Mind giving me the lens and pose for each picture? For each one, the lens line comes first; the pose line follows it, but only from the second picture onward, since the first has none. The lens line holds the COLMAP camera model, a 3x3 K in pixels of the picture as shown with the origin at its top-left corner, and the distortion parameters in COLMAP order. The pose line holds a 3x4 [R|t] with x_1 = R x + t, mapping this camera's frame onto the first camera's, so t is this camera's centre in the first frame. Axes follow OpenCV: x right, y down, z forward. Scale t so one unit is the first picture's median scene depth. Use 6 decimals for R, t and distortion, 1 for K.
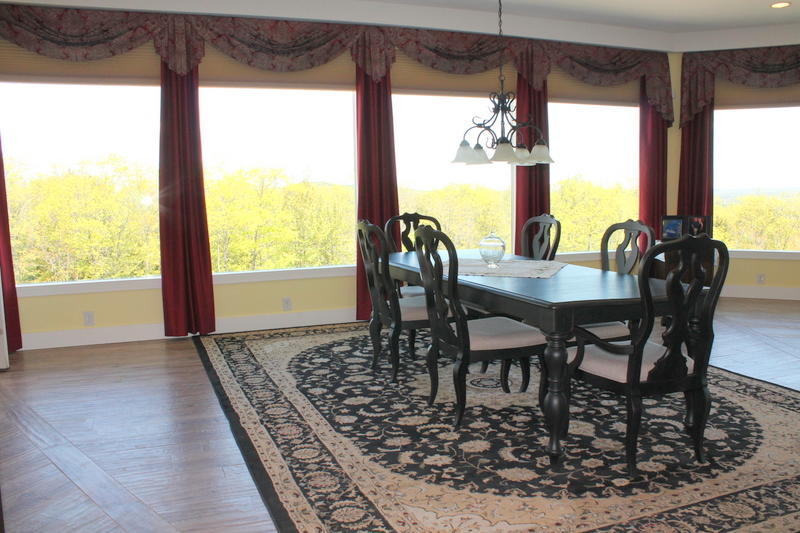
lens RADIAL K [[698.6, 0, 400.0], [0, 698.6, 266.5], [0, 0, 1]] dist [-0.141417, 0.092728]
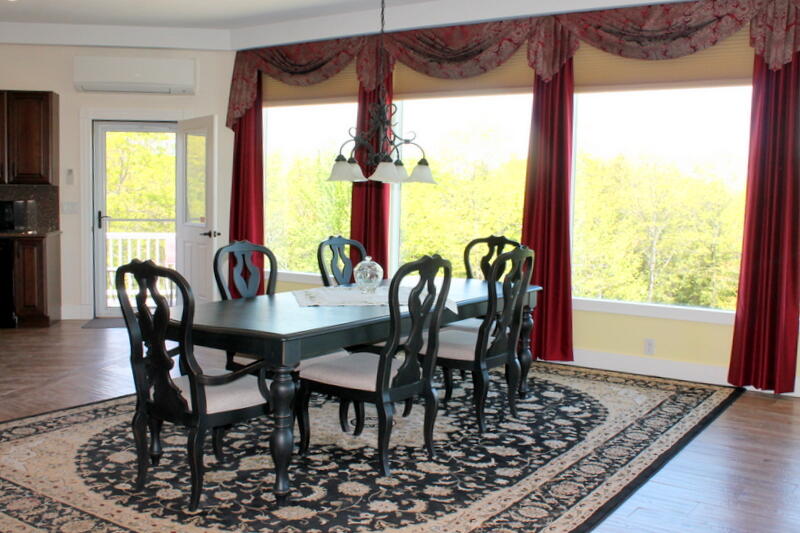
lens RADIAL K [[853.9, 0, 400.0], [0, 853.9, 266.5], [0, 0, 1]] dist [-0.135893, -0.000319]
pose [[0.550228, 0.092642, -0.829859, 0.981311], [-0.125627, 0.991699, 0.027414, -0.061732], [0.825510, 0.089169, 0.557299, 0.387462]]
